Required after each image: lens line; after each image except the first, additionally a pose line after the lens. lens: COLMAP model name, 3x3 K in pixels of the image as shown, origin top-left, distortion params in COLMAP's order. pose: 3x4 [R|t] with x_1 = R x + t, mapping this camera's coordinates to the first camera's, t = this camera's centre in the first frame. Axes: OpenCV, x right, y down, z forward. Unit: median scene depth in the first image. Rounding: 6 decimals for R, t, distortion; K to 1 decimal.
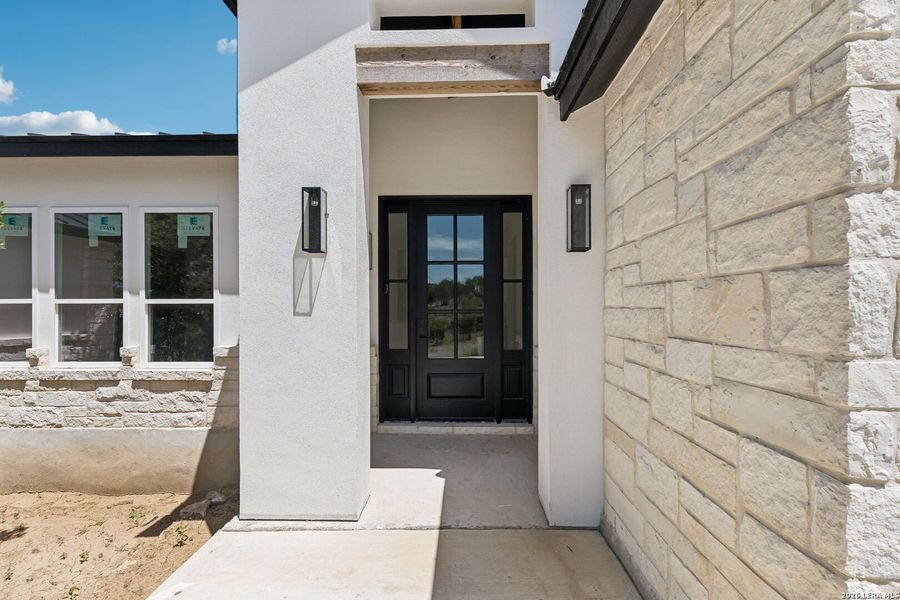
lens RADIAL K [[454.3, 0, 450.0], [0, 454.3, 300.0], [0, 0, 1]] dist [-0.000334, 0.000160]
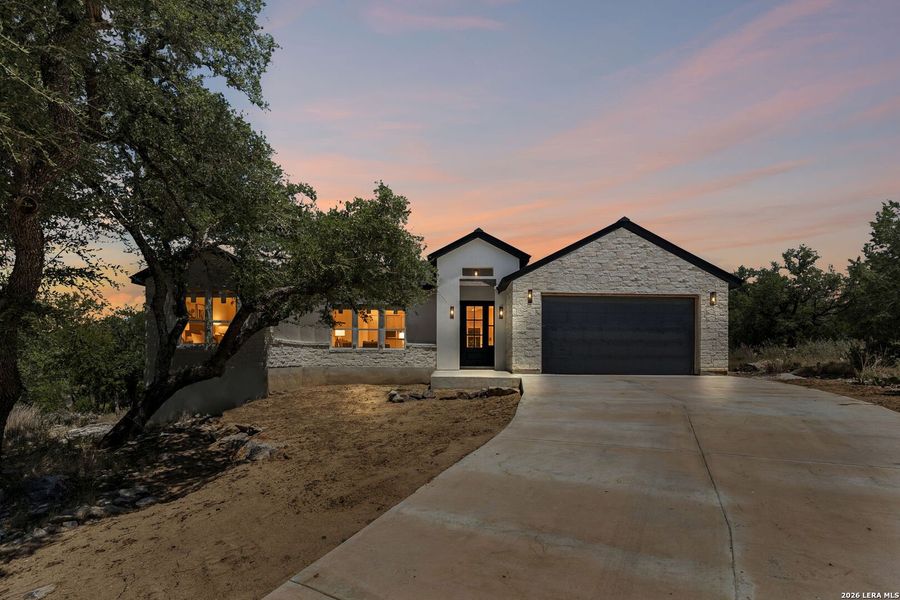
lens RADIAL K [[454.7, 0, 450.0], [0, 454.7, 300.0], [0, 0, 1]] dist [0.000772, -0.000222]
pose [[0.999786, 0.011581, 0.017155, -0.246516], [-0.009523, 0.993260, -0.115518, 0.173587], [-0.018377, 0.115330, 0.993157, -2.531250]]
